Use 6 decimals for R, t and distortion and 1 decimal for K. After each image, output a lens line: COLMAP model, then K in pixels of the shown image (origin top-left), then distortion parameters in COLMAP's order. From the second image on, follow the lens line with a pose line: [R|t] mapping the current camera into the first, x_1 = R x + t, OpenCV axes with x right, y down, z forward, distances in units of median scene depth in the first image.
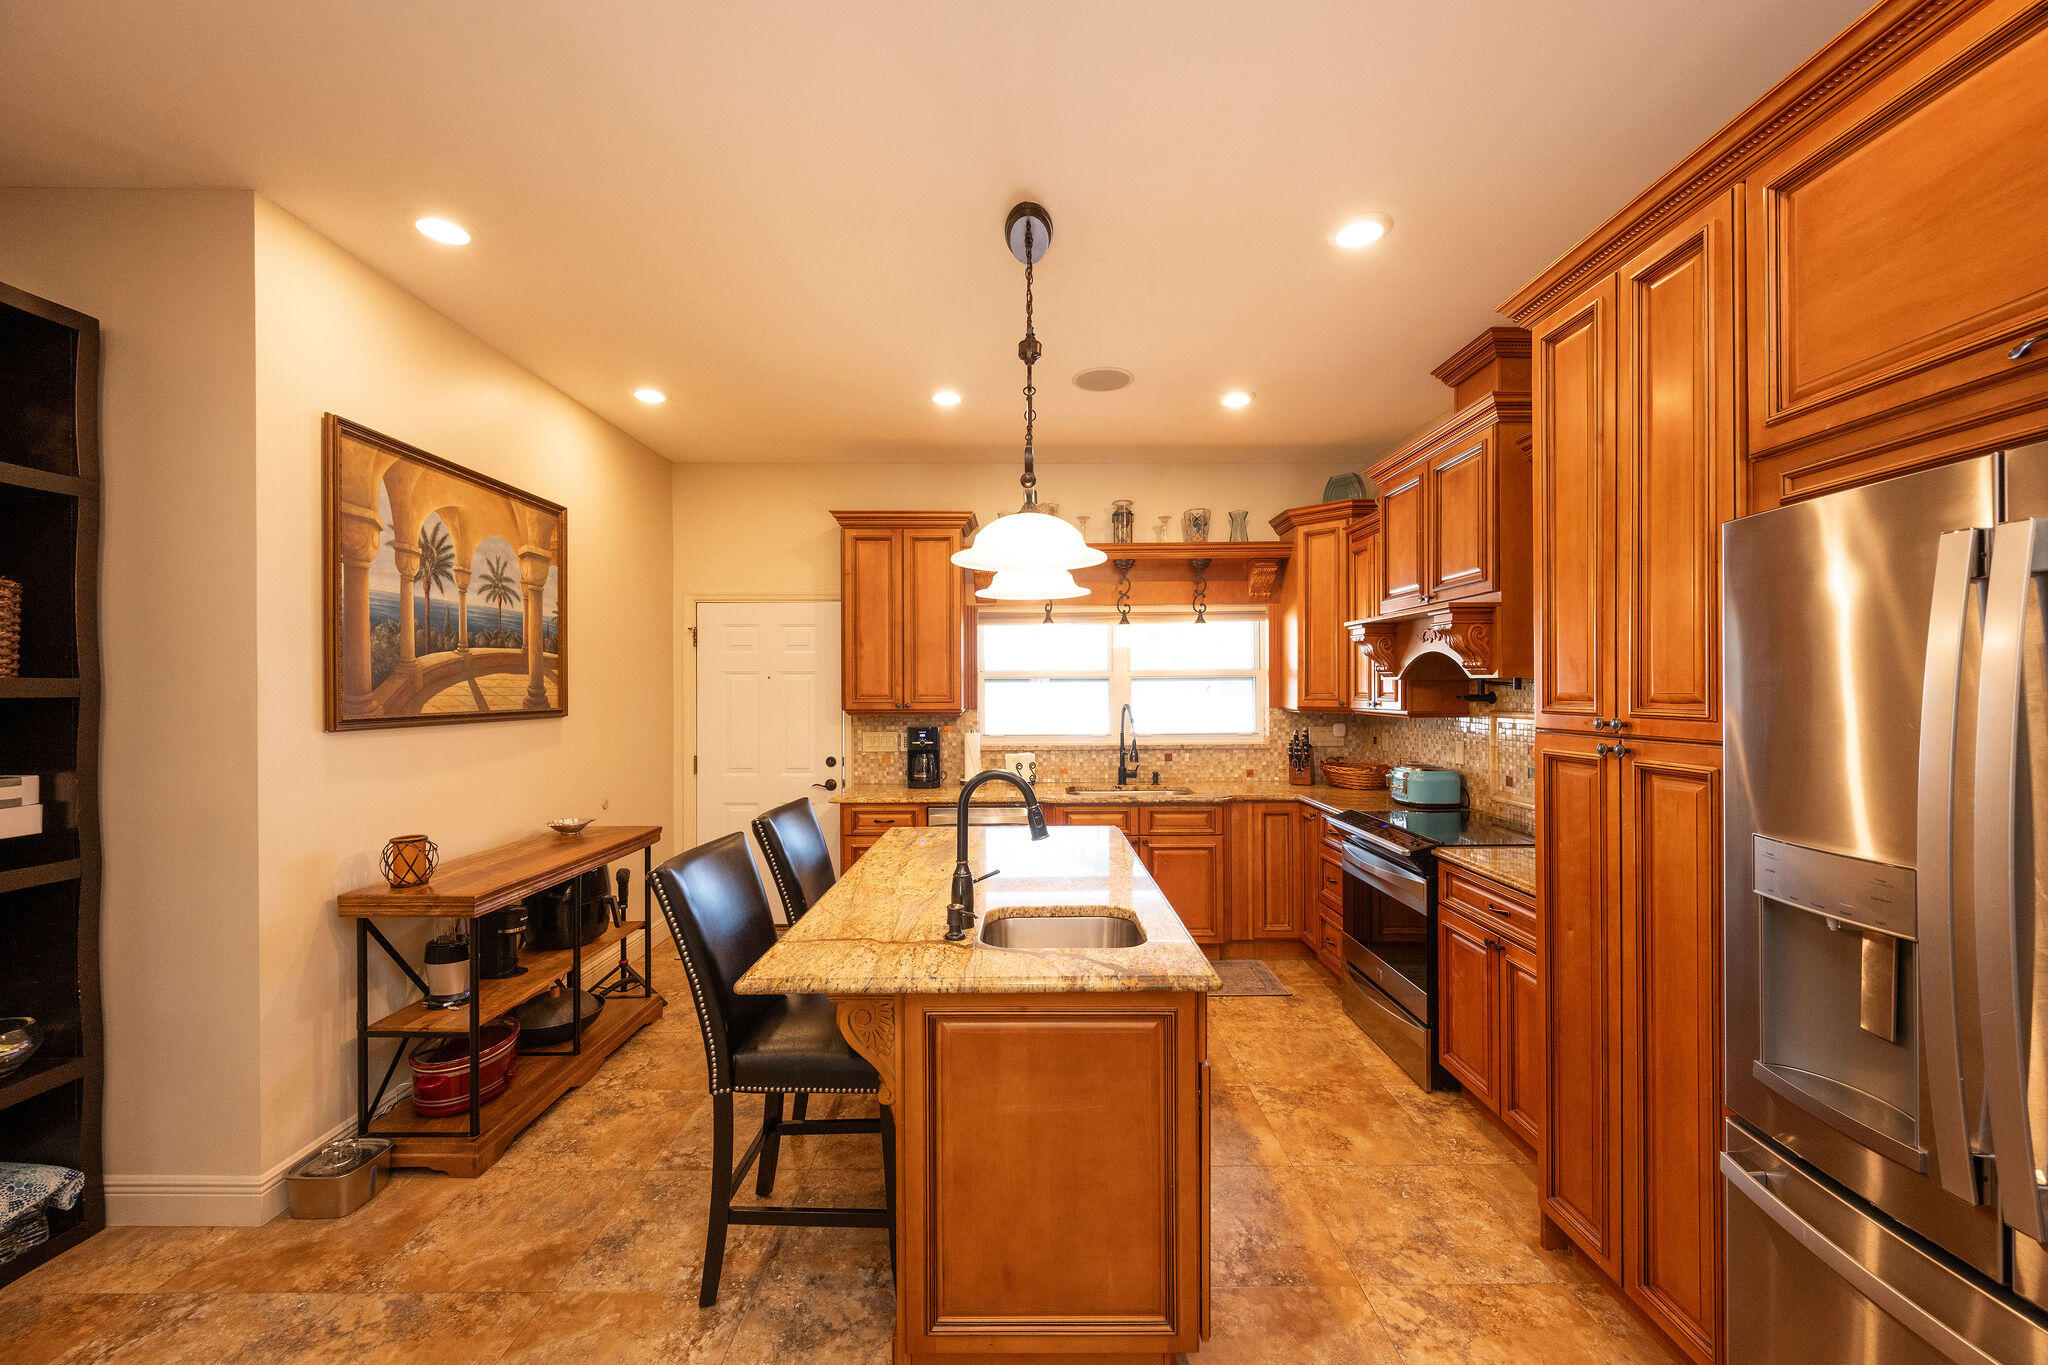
lens RADIAL K [[802.6, 0, 1023.4], [0, 802.6, 692.7], [0, 0, 1]] dist [0.001458, 0.000053]
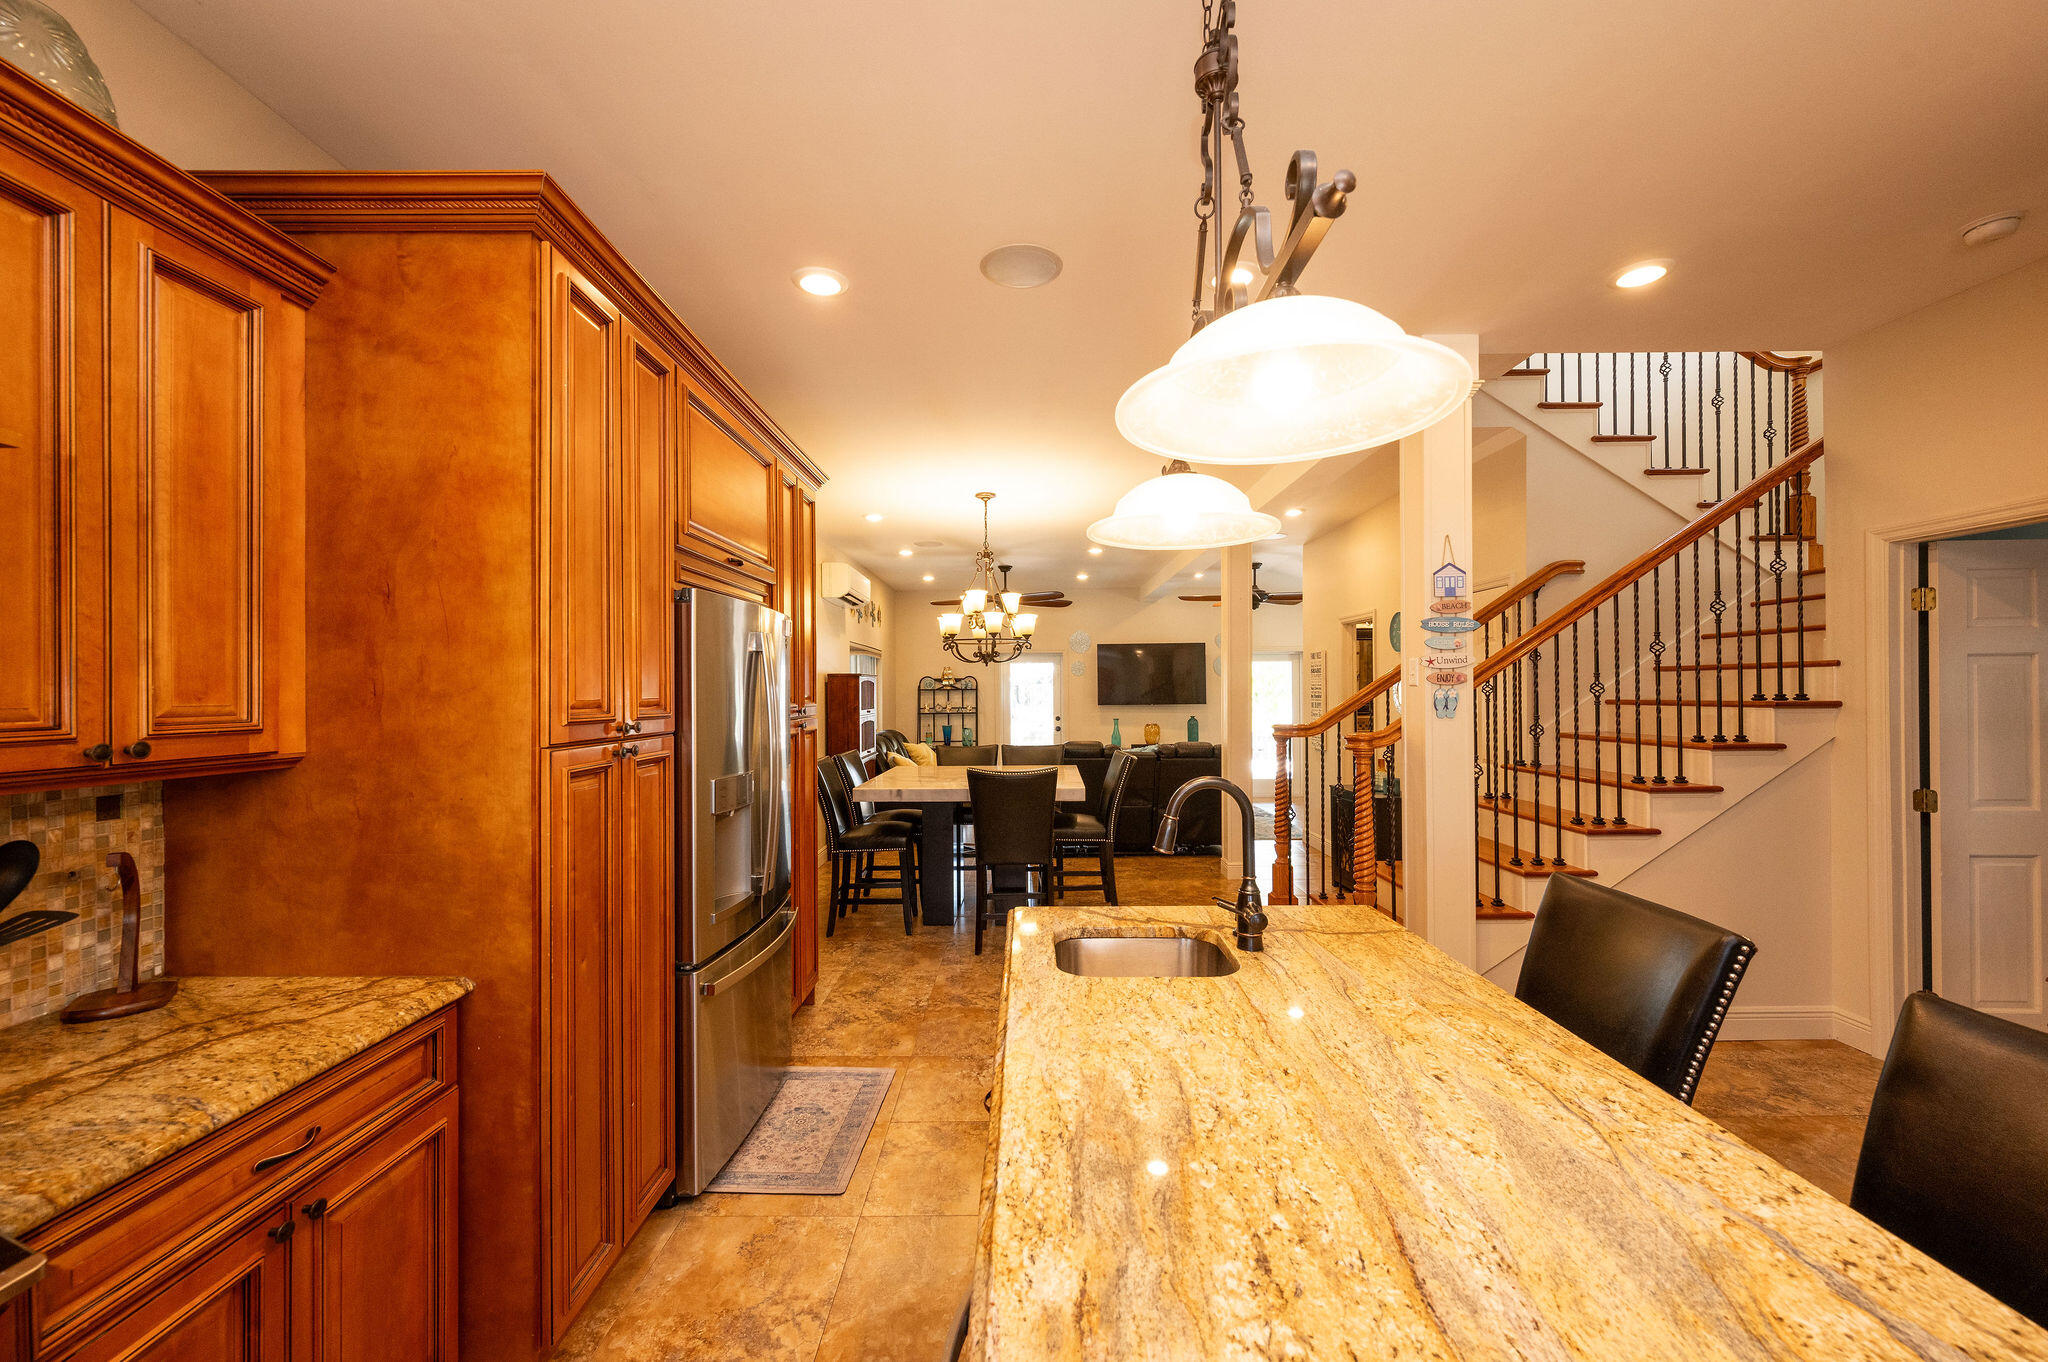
lens RADIAL K [[815.8, 0, 1027.3], [0, 815.8, 687.0], [0, 0, 1]] dist [-0.001618, -0.000059]
pose [[-0.999879, 0.007589, -0.013578, 0.079639], [0.007629, 0.999967, -0.002906, -0.001722], [0.013556, -0.003009, -0.999904, 0.814507]]
